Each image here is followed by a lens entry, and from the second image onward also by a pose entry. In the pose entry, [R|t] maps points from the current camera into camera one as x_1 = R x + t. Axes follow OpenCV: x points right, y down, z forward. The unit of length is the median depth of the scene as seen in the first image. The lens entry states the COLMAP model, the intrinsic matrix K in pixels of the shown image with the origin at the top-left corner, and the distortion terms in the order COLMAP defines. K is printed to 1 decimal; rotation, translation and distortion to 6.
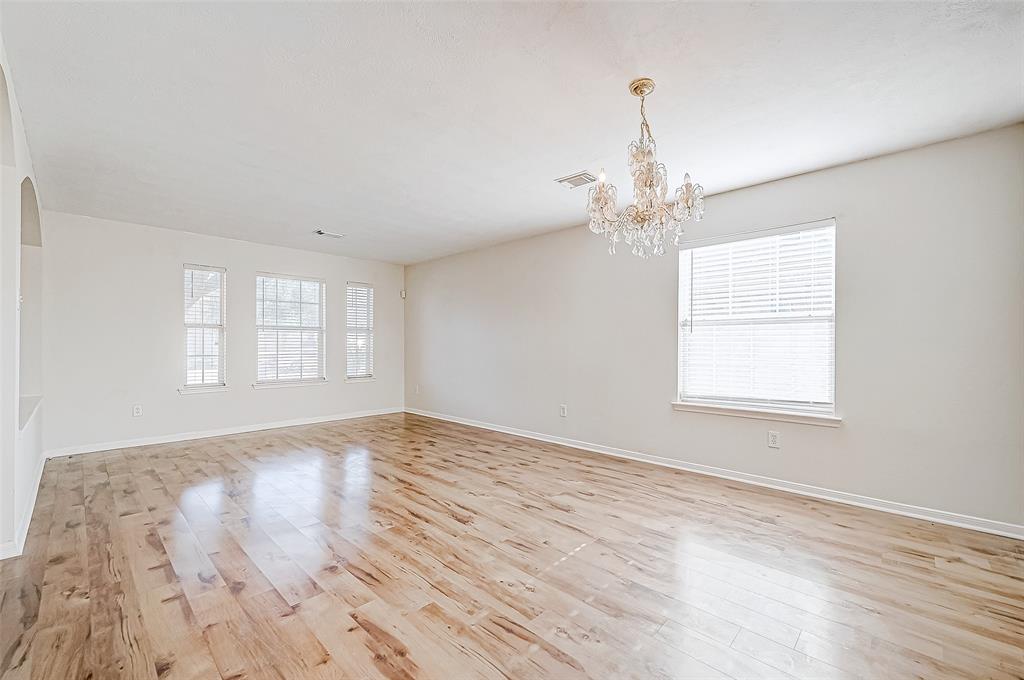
lens RADIAL K [[410.1, 0, 518.0], [0, 410.1, 348.3], [0, 0, 1]] dist [-0.002229, 0.000873]
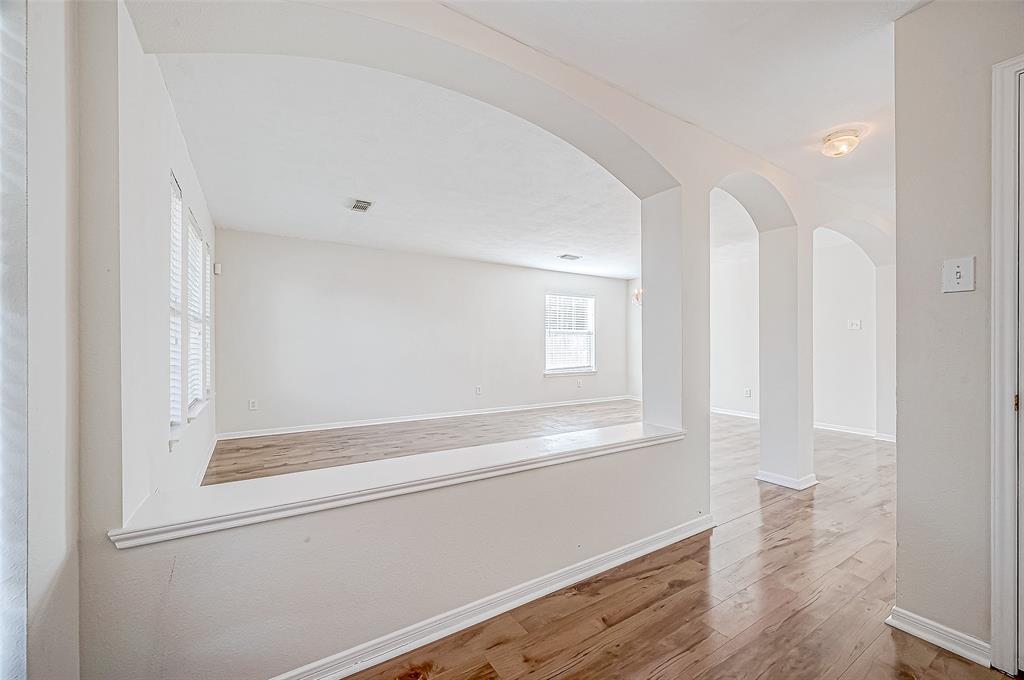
lens RADIAL K [[410.1, 0, 505.9], [0, 410.1, 341.6], [0, 0, 1]] dist [-0.002229, 0.000873]
pose [[0.246880, 0.004060, 0.969038, -1.661829], [0.005868, 0.999967, -0.005685, -0.007431], [-0.969028, 0.007090, 0.246848, 0.762122]]
